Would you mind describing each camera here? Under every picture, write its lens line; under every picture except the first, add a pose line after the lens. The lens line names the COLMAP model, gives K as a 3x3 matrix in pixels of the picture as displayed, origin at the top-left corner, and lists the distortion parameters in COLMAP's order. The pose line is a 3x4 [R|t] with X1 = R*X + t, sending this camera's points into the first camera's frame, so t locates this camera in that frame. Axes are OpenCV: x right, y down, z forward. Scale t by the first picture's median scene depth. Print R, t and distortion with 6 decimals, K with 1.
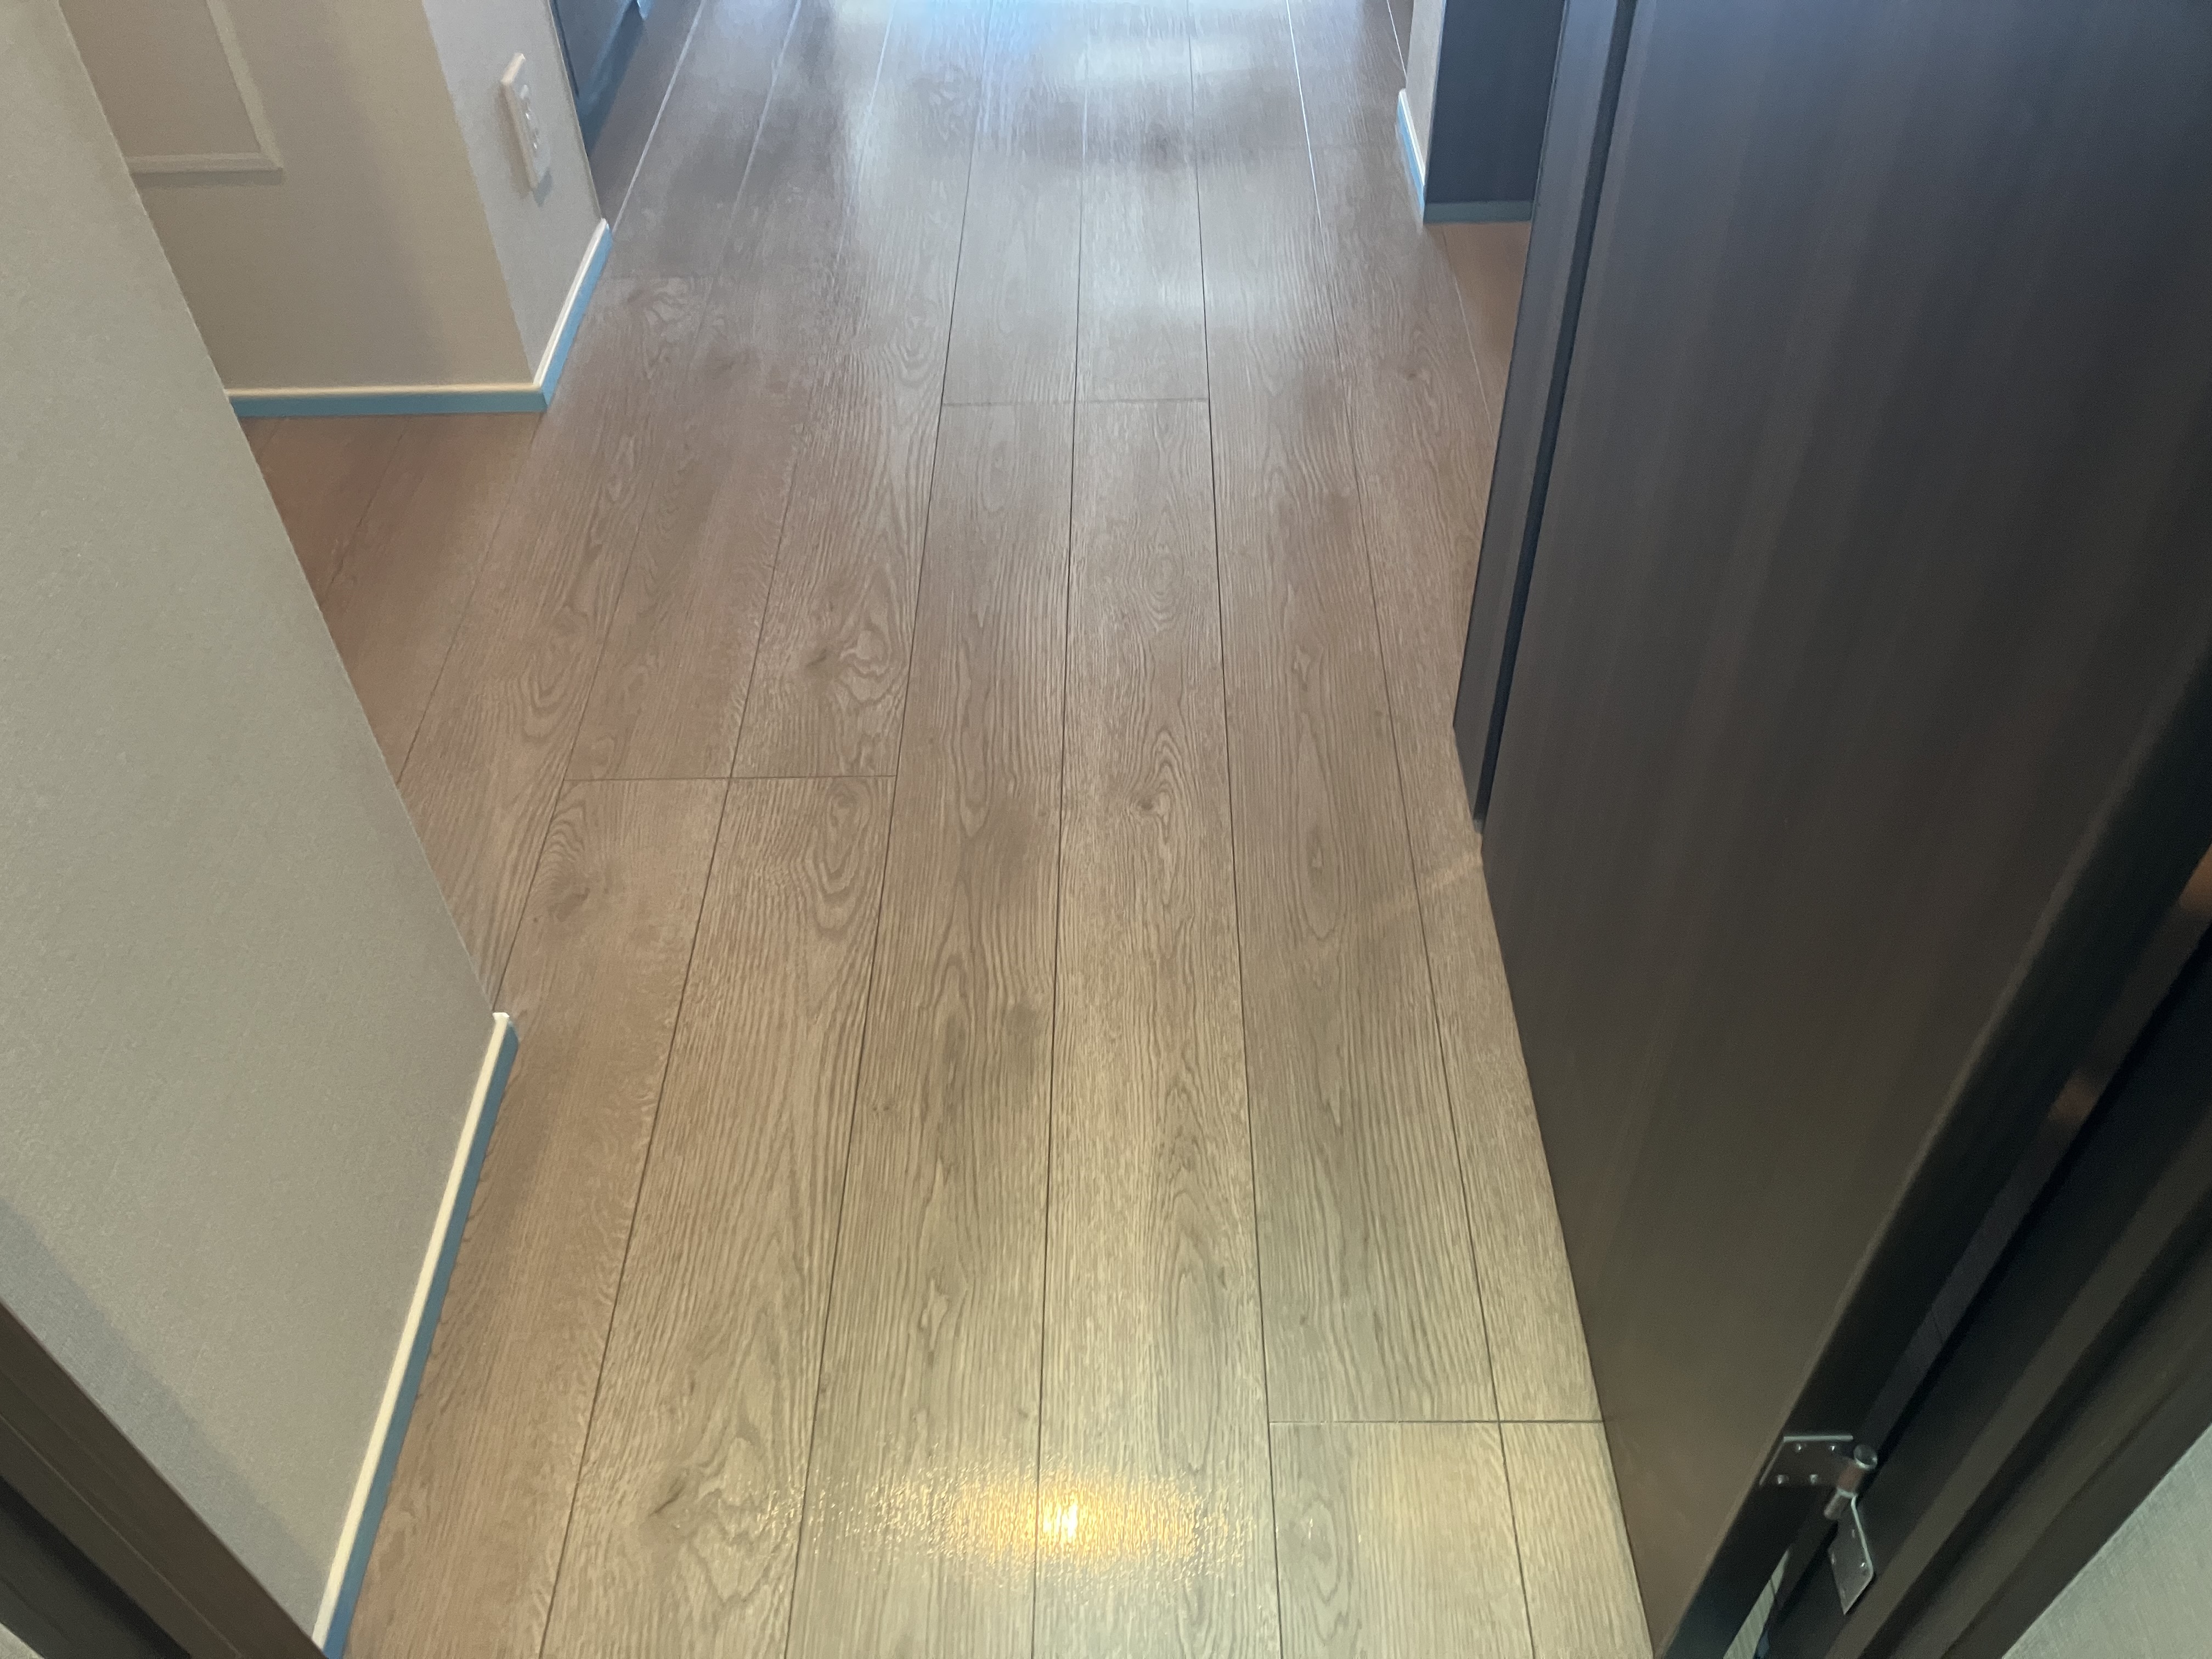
lens RADIAL K [[1819.3, 0, 1101.6], [0, 1819.3, 840.0], [0, 0, 1]] dist [0.035307, -0.064534]
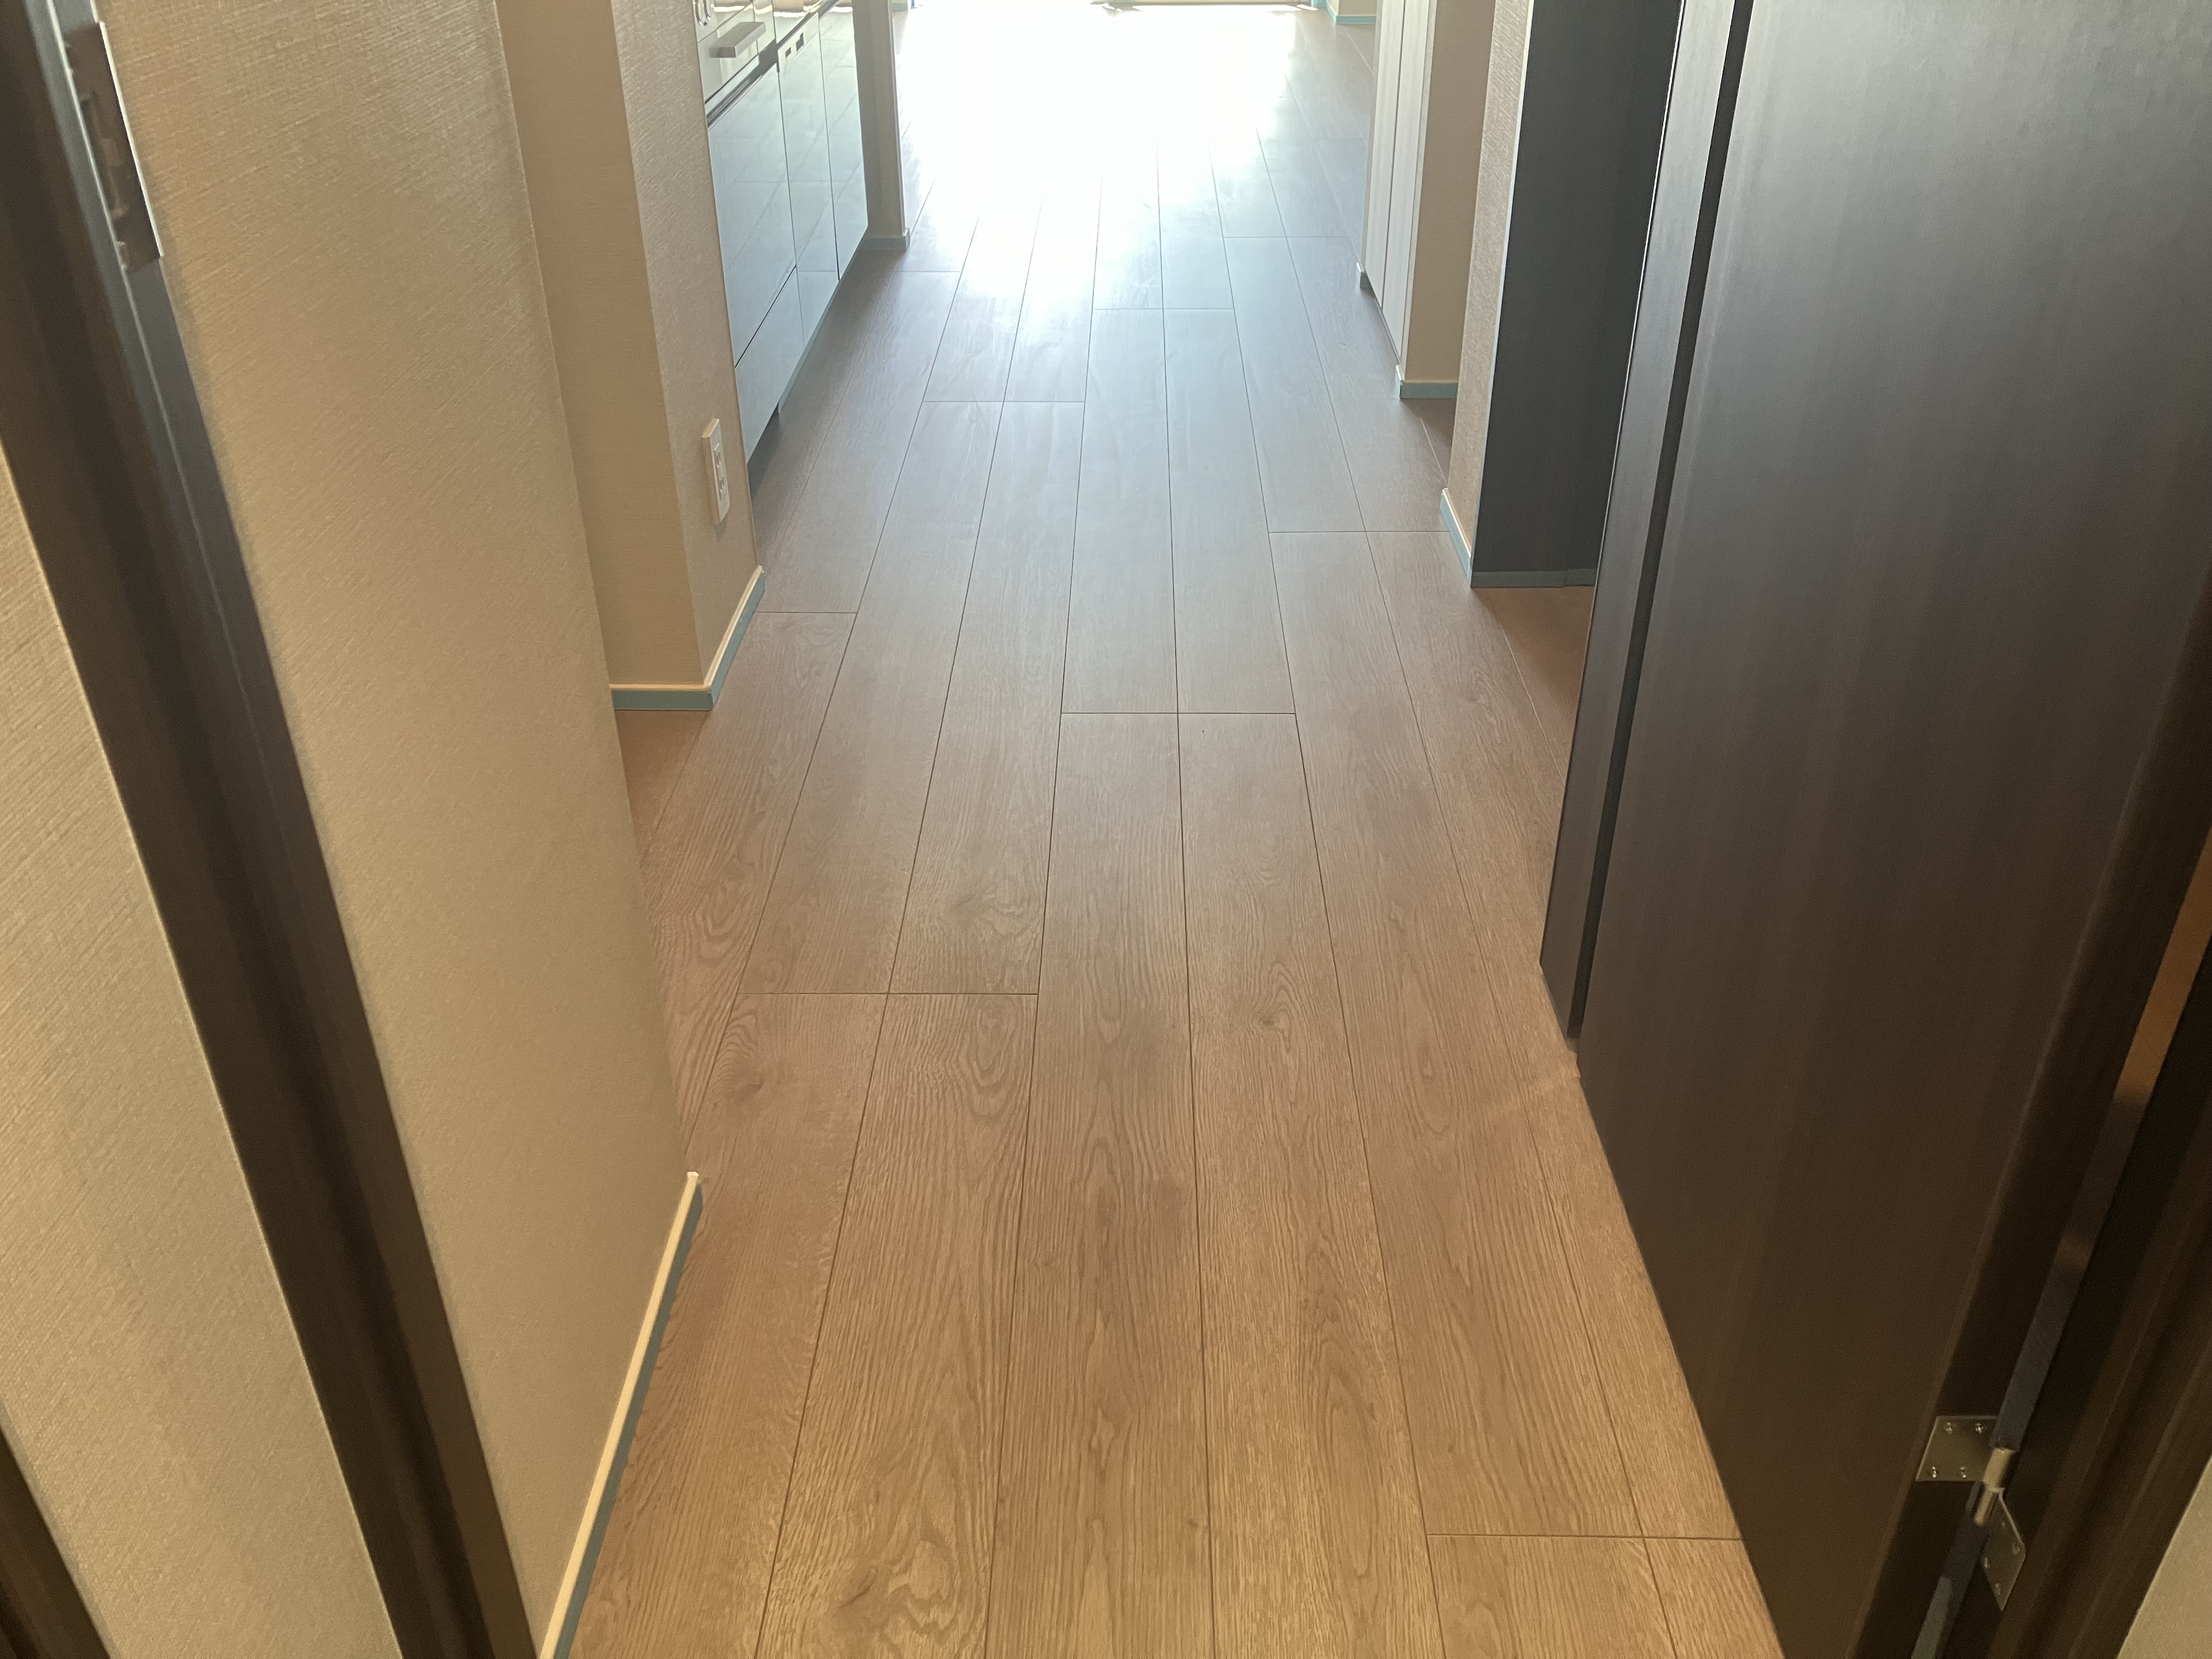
lens RADIAL K [[1819.3, 0, 1108.1], [0, 1819.3, 830.7], [0, 0, 1]] dist [0.035307, -0.064534]
pose [[0.999626, 0.024807, 0.011549, -0.101369], [-0.021061, 0.966958, -0.254066, 0.173858], [-0.017470, 0.253728, 0.967118, -0.109066]]
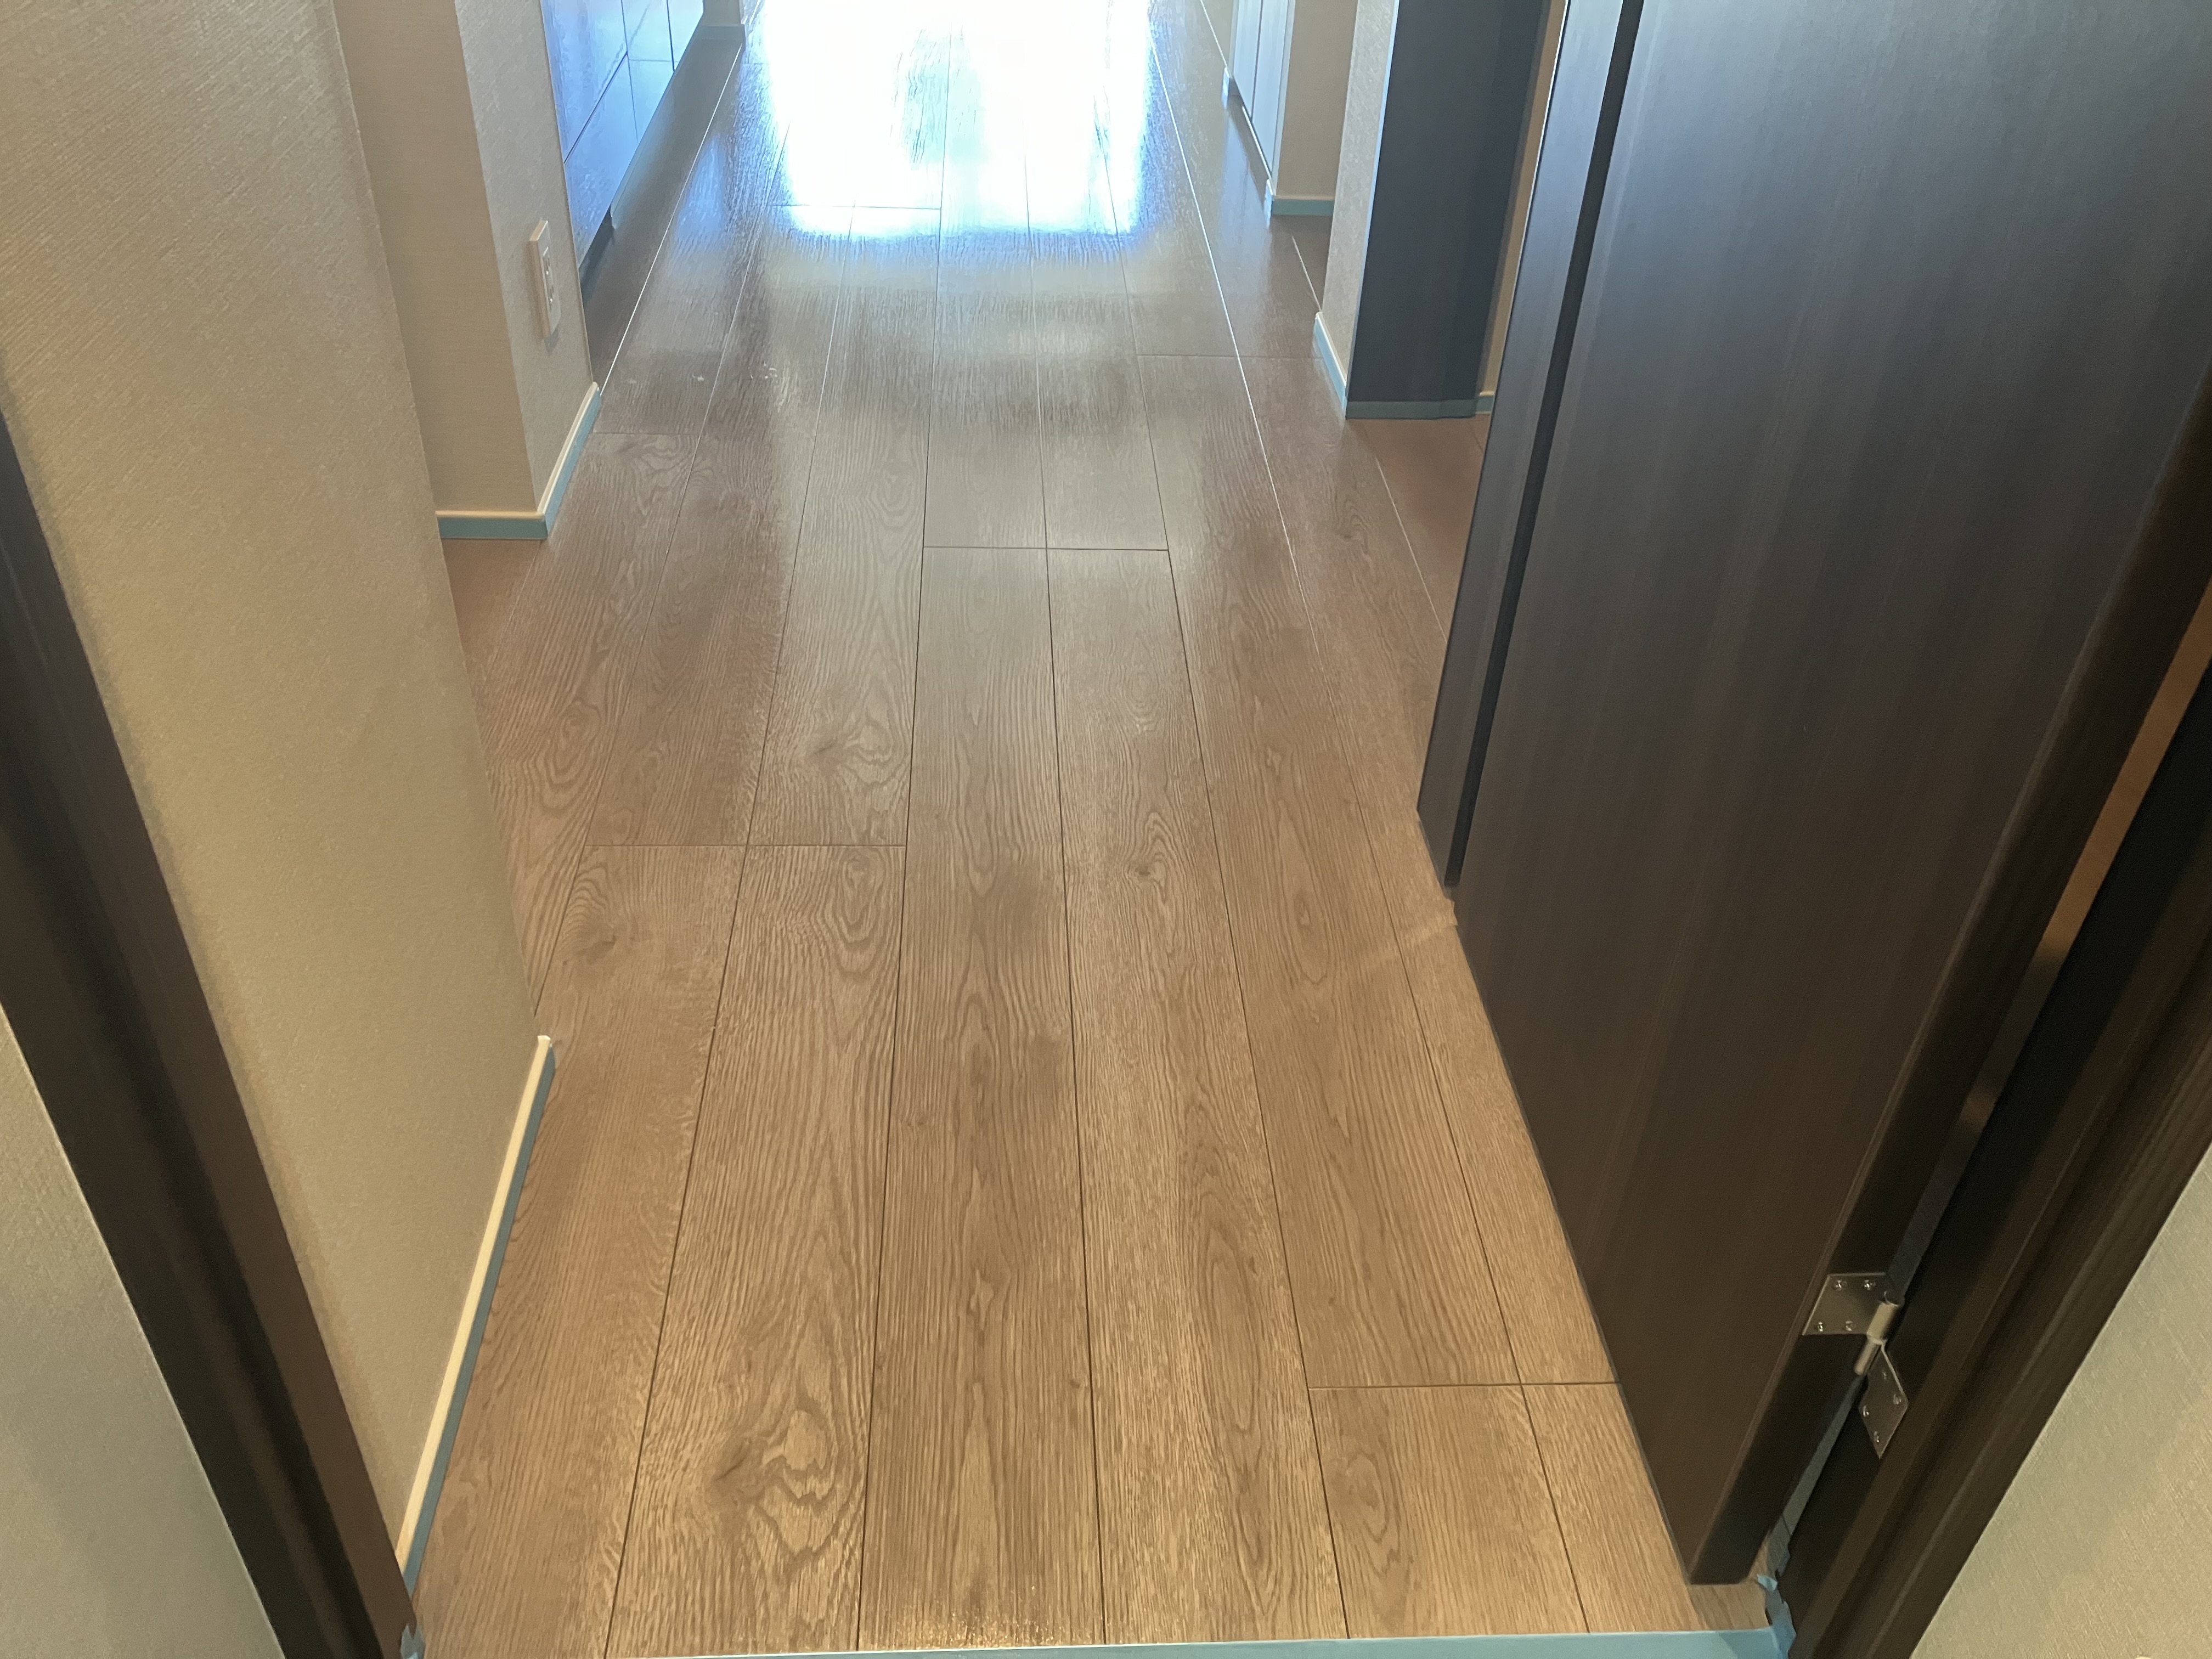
lens RADIAL K [[1819.3, 0, 1112.1], [0, 1819.3, 845.1], [0, 0, 1]] dist [0.035307, -0.064534]
pose [[0.995023, 0.017721, 0.098059, -0.114631], [-0.002165, 0.987673, -0.156516, 0.153754], [-0.099624, 0.155525, 0.982796, -0.065479]]
